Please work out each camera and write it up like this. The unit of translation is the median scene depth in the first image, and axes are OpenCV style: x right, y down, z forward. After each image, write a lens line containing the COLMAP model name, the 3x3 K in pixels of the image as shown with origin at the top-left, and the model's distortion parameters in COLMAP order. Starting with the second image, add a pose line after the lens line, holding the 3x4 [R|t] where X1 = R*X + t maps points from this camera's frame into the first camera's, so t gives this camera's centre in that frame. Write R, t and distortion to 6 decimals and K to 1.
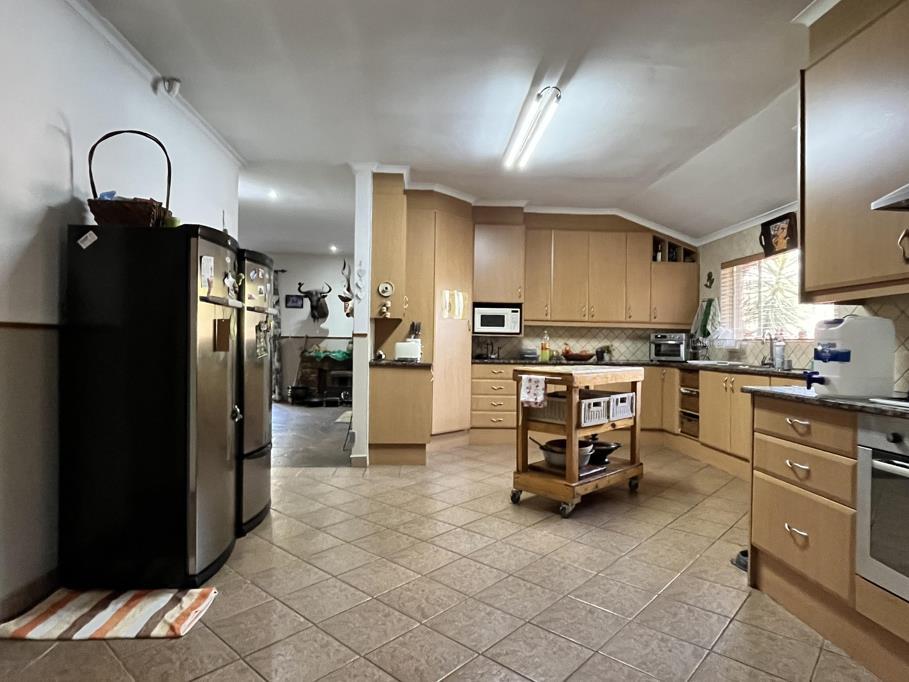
lens RADIAL K [[519.1, 0, 454.6], [0, 519.1, 341.8], [0, 0, 1]] dist [-0.006028, 0.001969]
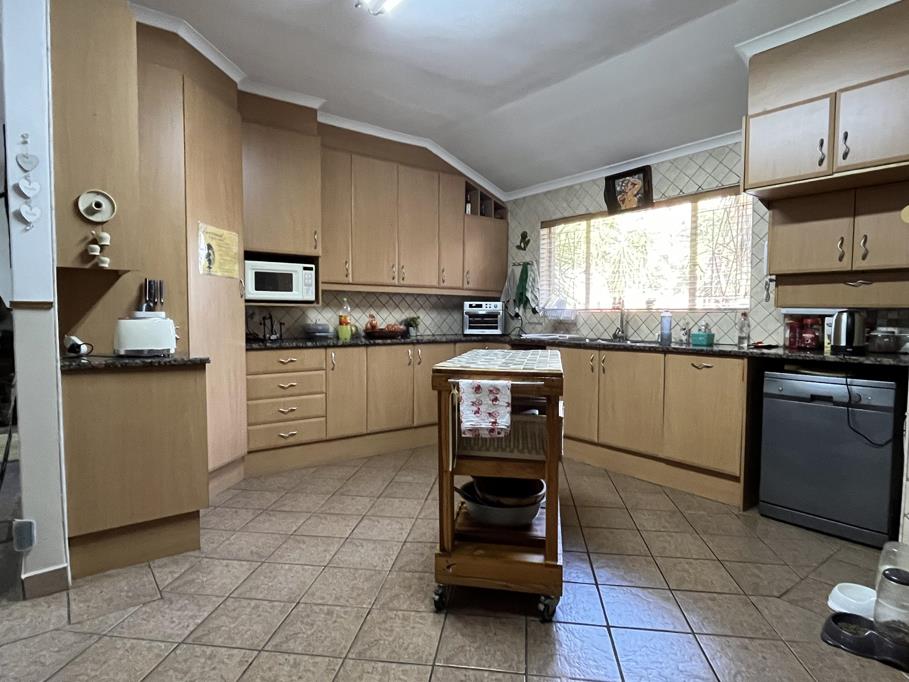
lens RADIAL K [[519.1, 0, 453.7], [0, 519.1, 341.2], [0, 0, 1]] dist [-0.006028, 0.001969]
pose [[0.825476, -0.041078, 0.562941, -0.110680], [0.006813, 0.998001, 0.062834, -0.006136], [-0.564396, -0.048033, 0.824105, 0.352718]]
